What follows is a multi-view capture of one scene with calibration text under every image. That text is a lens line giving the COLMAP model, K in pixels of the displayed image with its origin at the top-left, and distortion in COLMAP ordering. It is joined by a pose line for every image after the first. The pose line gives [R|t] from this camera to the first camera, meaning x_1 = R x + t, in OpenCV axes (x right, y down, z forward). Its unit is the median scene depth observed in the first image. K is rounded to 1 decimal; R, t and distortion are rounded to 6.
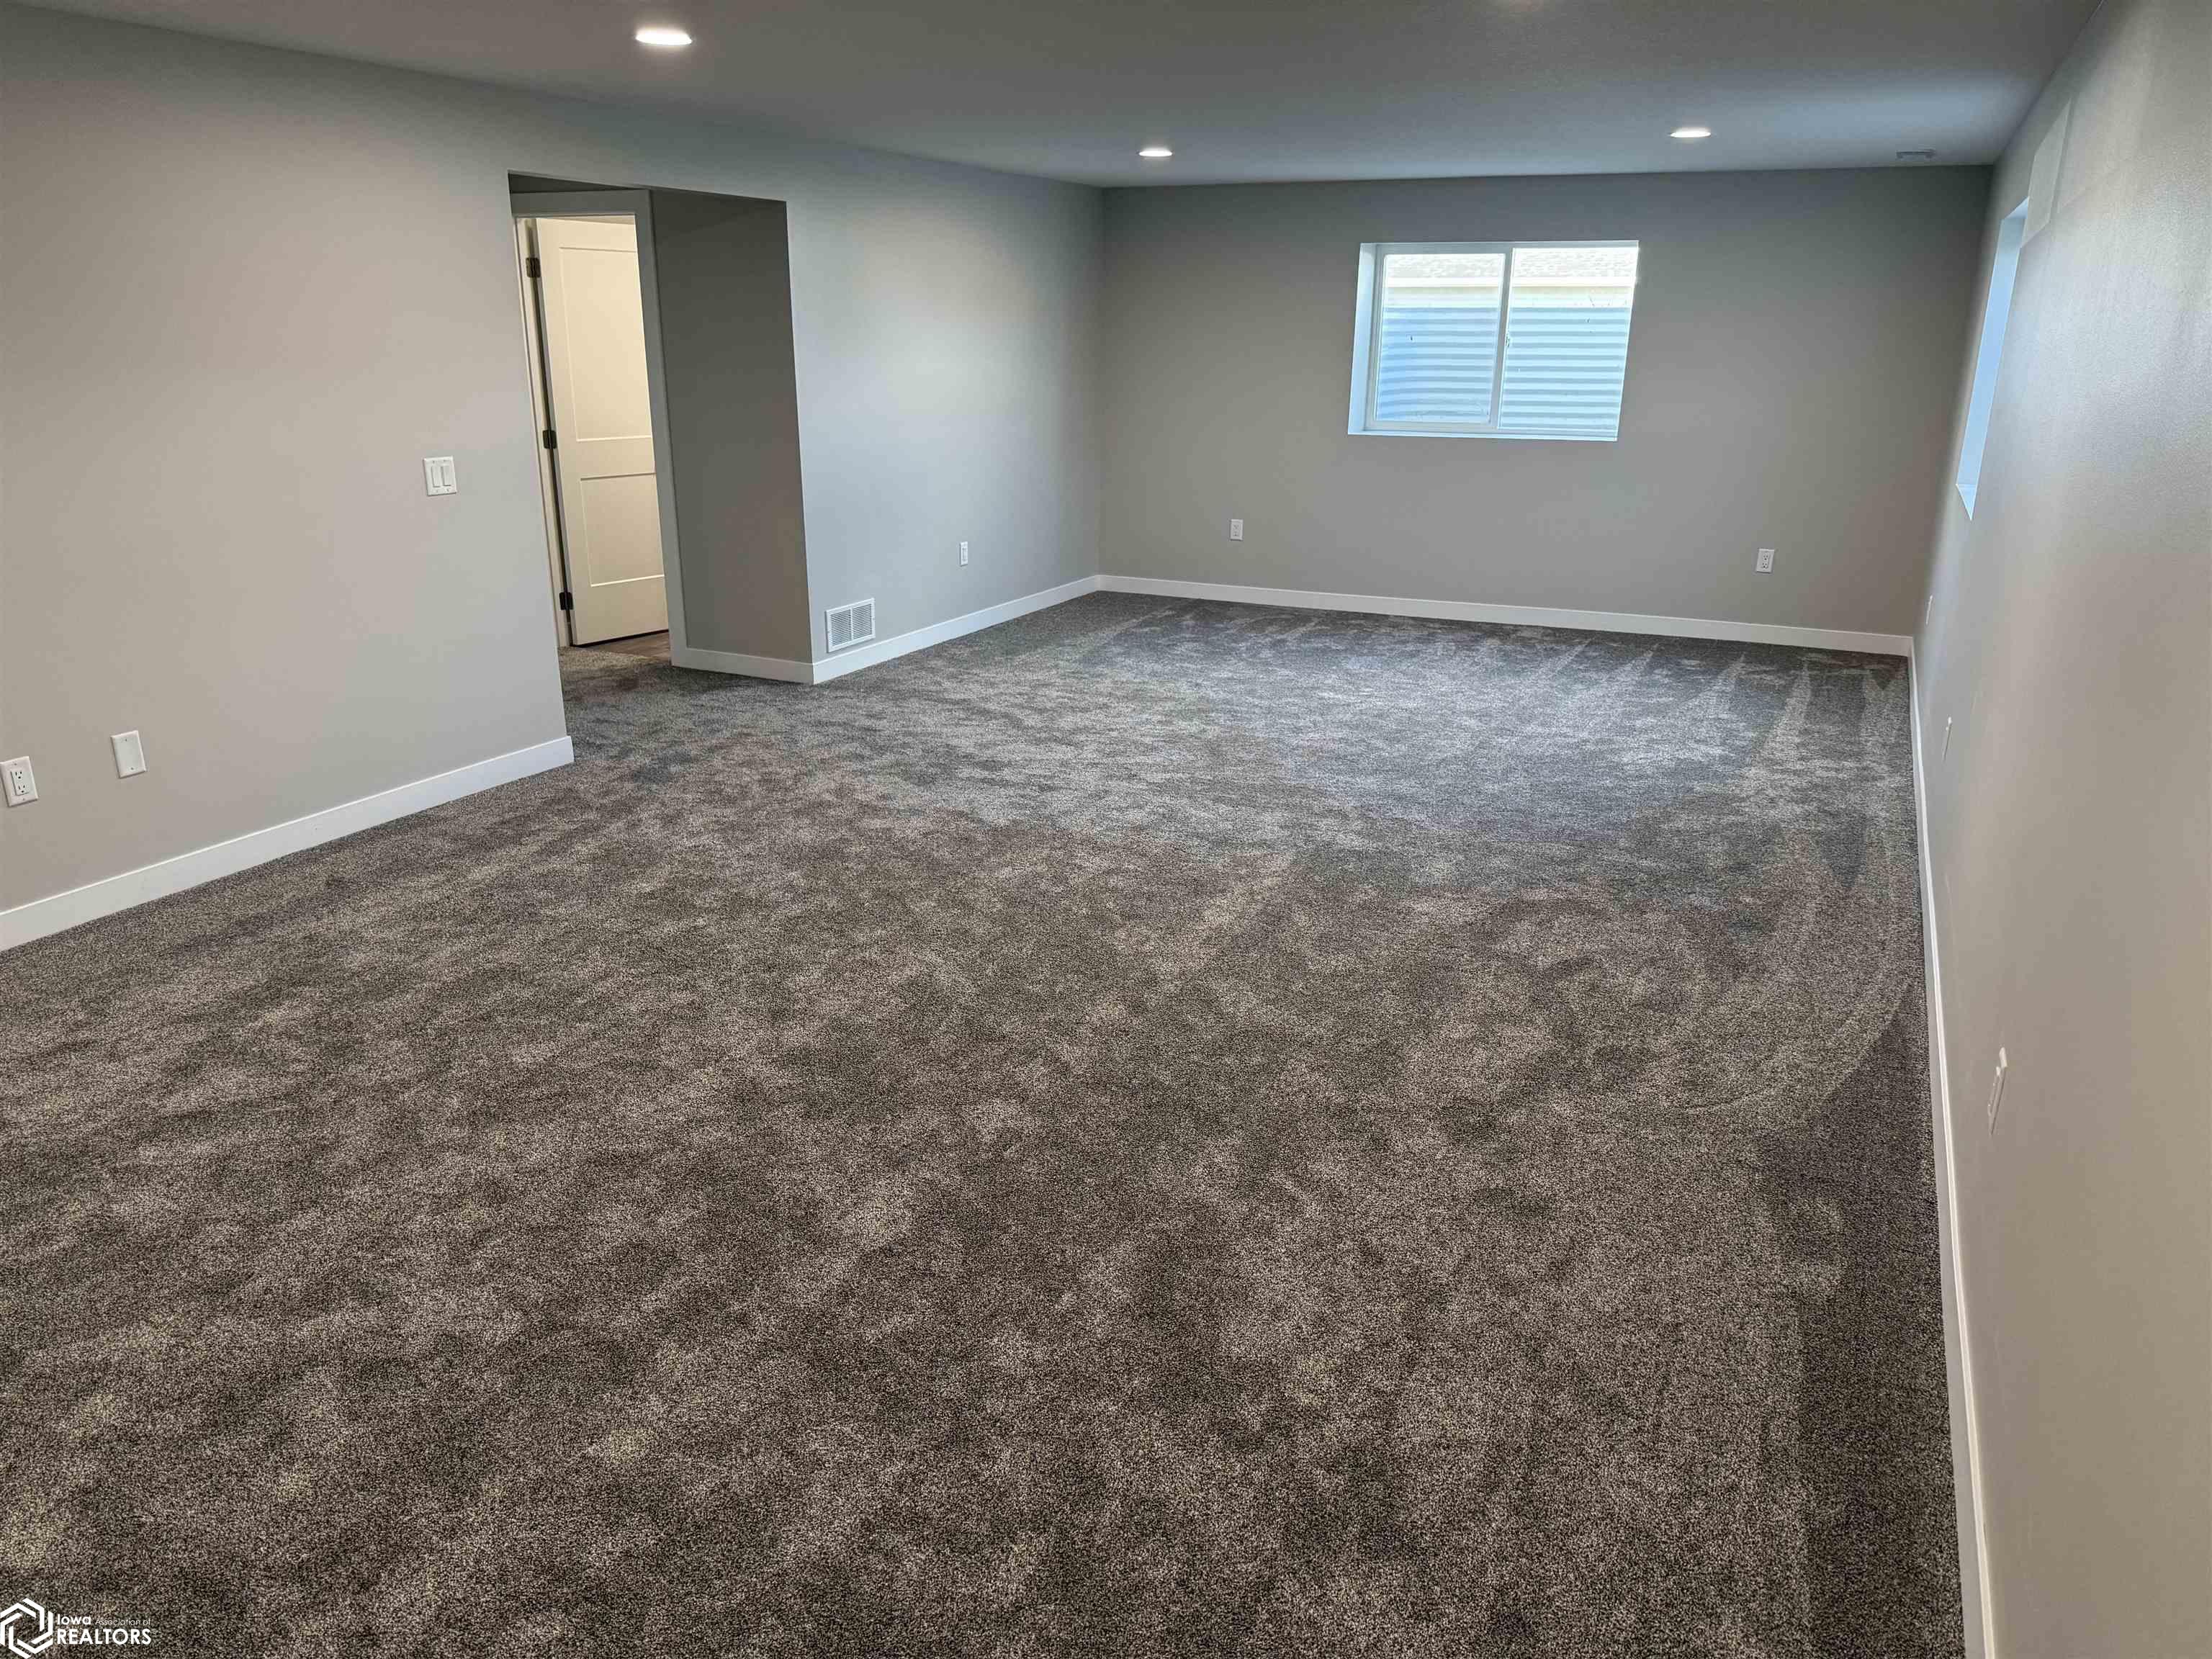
lens RADIAL K [[1551.8, 0, 1106.0], [0, 1551.8, 829.5], [0, 0, 1]] dist [0.134373, -0.206320]
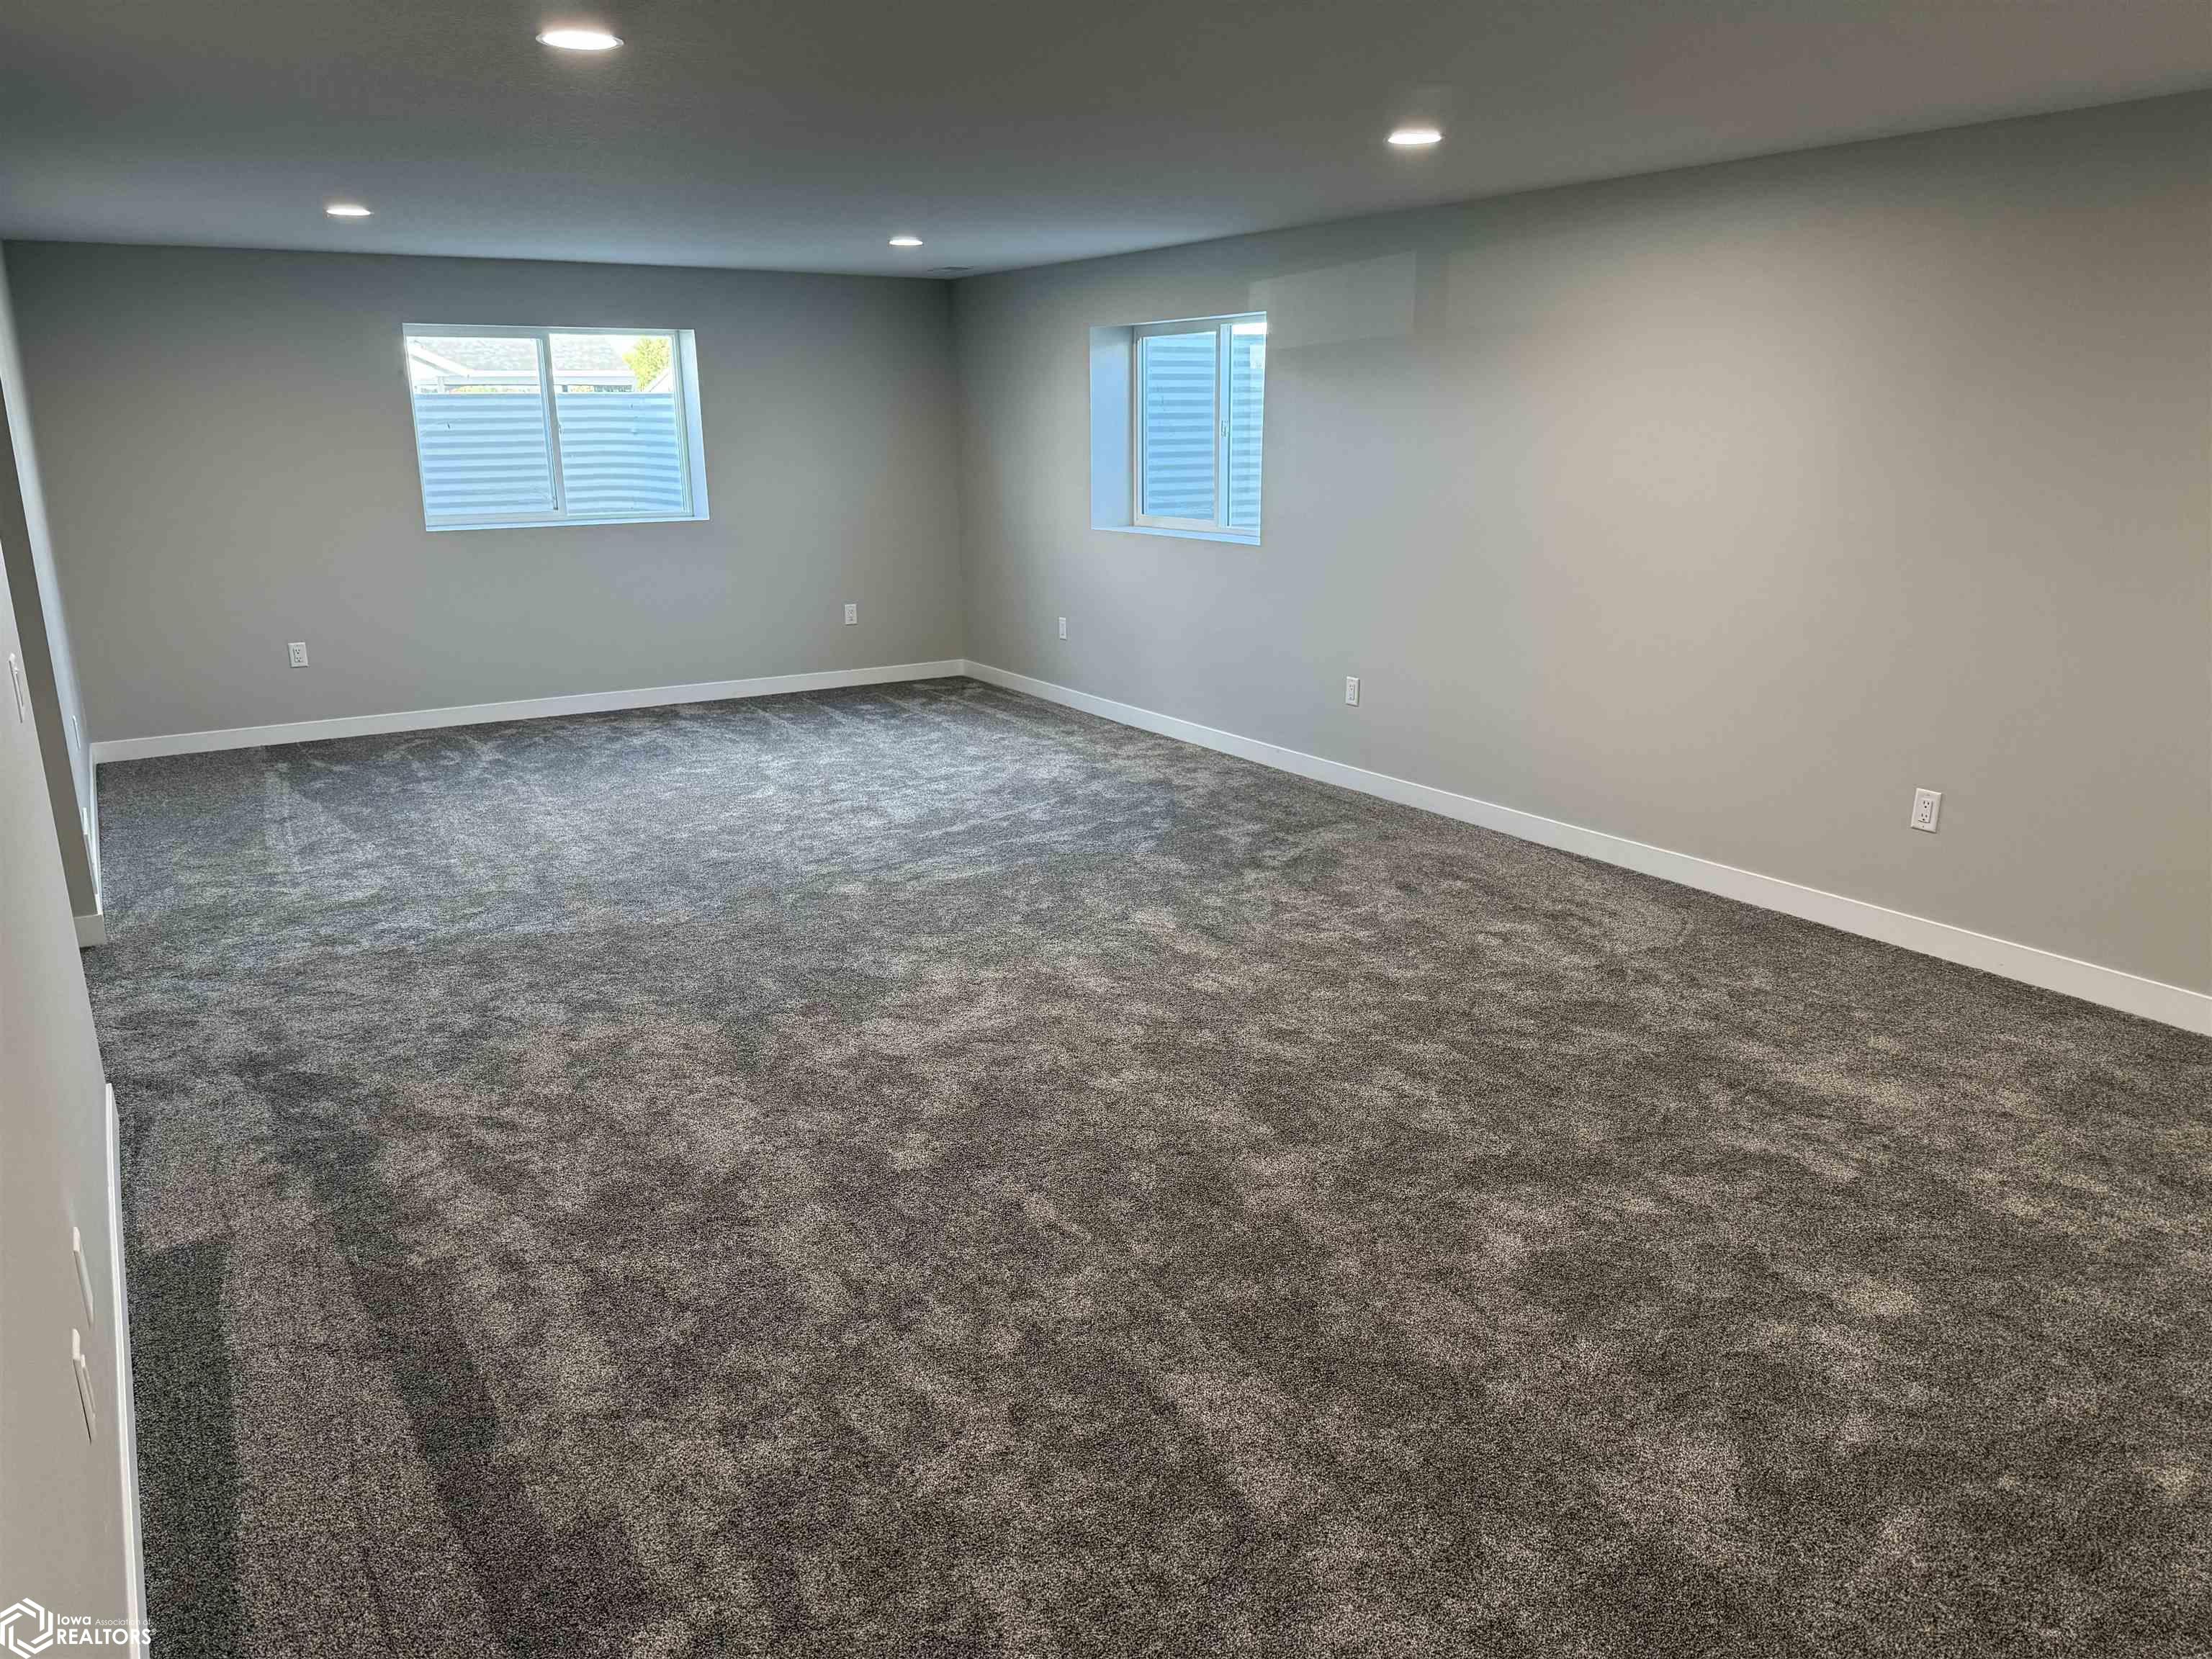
lens RADIAL K [[1551.8, 0, 1106.0], [0, 1551.8, 829.5], [0, 0, 1]] dist [0.134373, -0.206320]
pose [[0.535575, -0.231677, 0.812087, -0.425673], [0.275411, 0.956974, 0.091376, -0.071727], [-0.798316, 0.174719, 0.576337, 0.223246]]
